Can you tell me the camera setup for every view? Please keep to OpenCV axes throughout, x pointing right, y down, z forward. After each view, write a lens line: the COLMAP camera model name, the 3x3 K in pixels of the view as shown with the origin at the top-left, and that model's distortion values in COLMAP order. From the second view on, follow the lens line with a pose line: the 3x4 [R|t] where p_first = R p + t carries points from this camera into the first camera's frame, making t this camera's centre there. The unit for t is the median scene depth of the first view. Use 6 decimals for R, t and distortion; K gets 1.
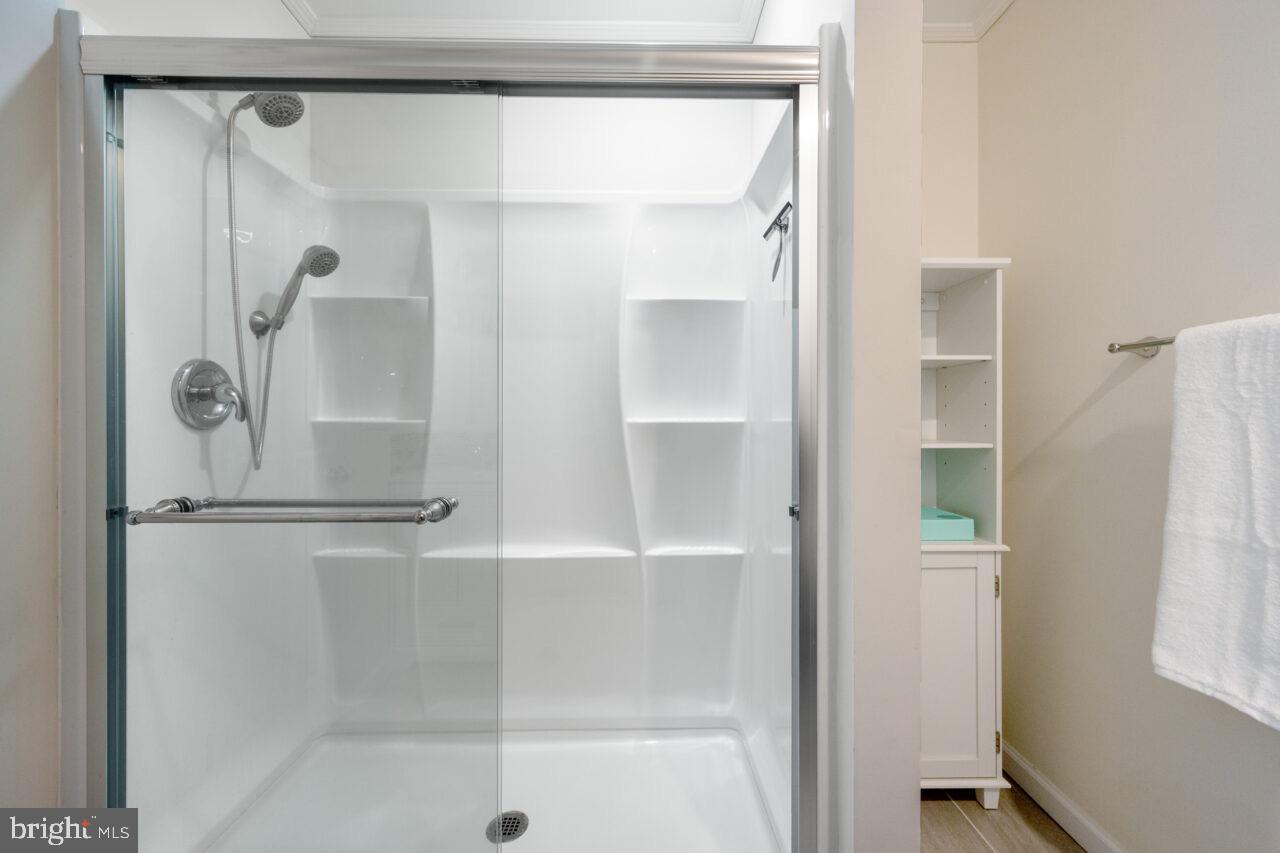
lens RADIAL K [[499.2, 0, 640.2], [0, 499.2, 425.8], [0, 0, 1]] dist [-0.003187, -0.000369]
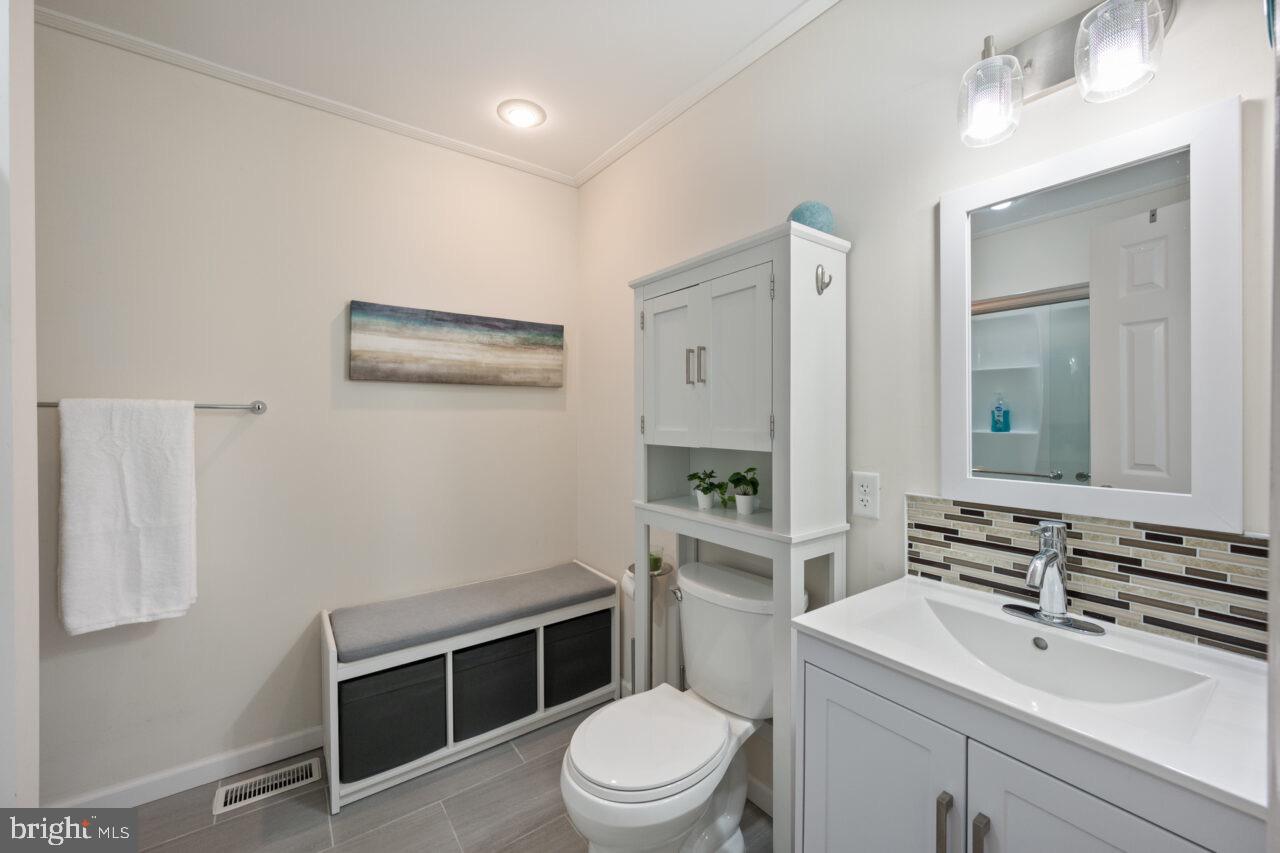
lens RADIAL K [[499.2, 0, 640.3], [0, 499.2, 418.7], [0, 0, 1]] dist [-0.003187, -0.000369]
pose [[-0.571361, -0.006638, 0.820672, -1.240672], [0.011626, 0.999801, 0.016181, -0.157775], [-0.820616, 0.018786, -0.571171, 0.508599]]
